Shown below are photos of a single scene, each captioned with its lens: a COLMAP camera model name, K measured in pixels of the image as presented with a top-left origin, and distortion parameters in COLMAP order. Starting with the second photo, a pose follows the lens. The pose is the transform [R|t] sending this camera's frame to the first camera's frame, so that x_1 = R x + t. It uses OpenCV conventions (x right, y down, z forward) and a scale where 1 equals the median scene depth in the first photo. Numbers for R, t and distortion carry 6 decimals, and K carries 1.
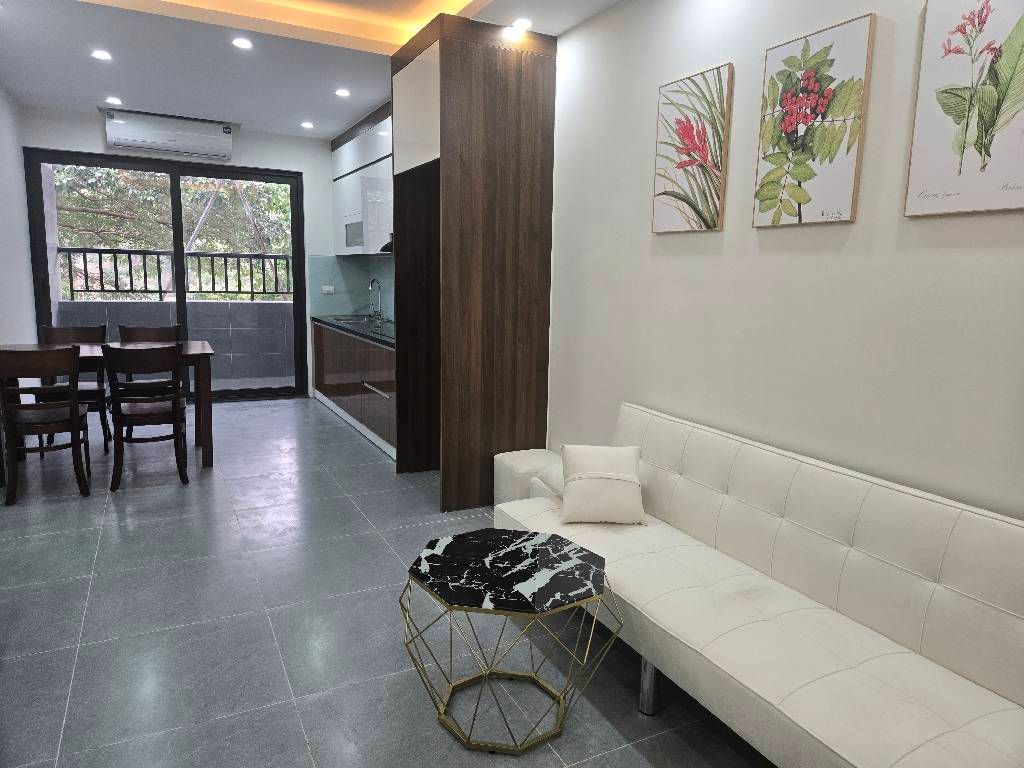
lens RADIAL K [[675.2, 0, 514.8], [0, 675.2, 383.5], [0, 0, 1]] dist [0.007190, -0.001827]
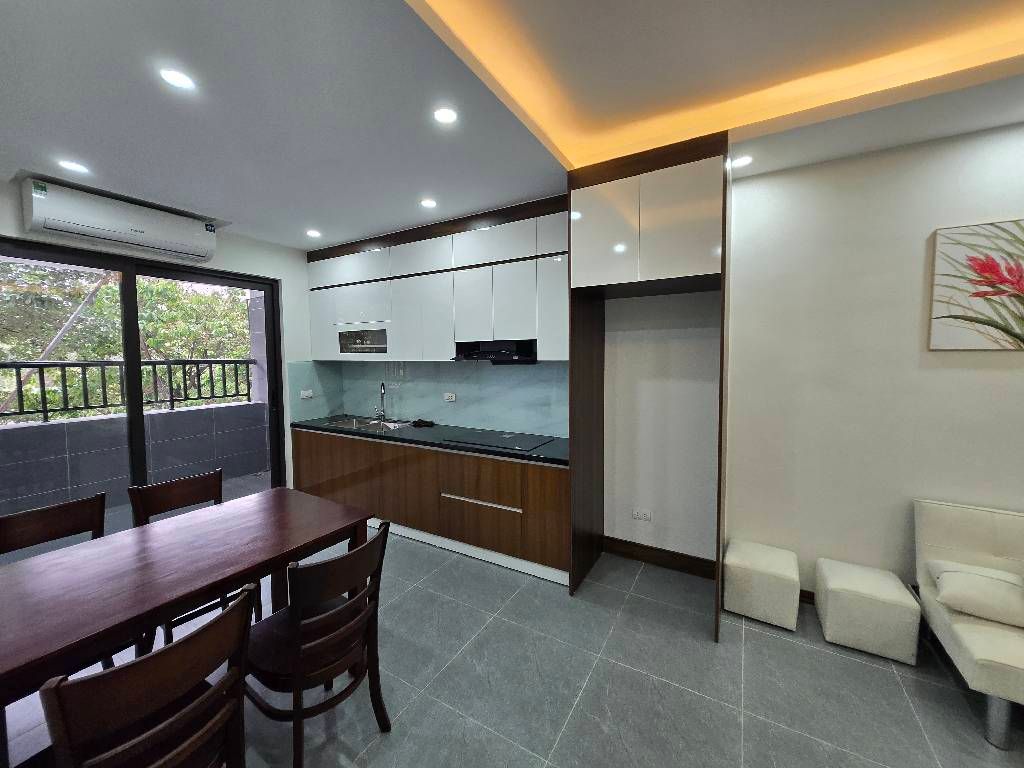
lens RADIAL K [[406.0, 0, 507.4], [0, 406.0, 382.9], [0, 0, 1]] dist [-0.021081, 0.000219]
pose [[0.862950, -0.046272, 0.503167, -0.391666], [0.099773, 0.991796, -0.079908, -0.093939], [-0.495342, 0.119159, 0.860487, 0.398442]]
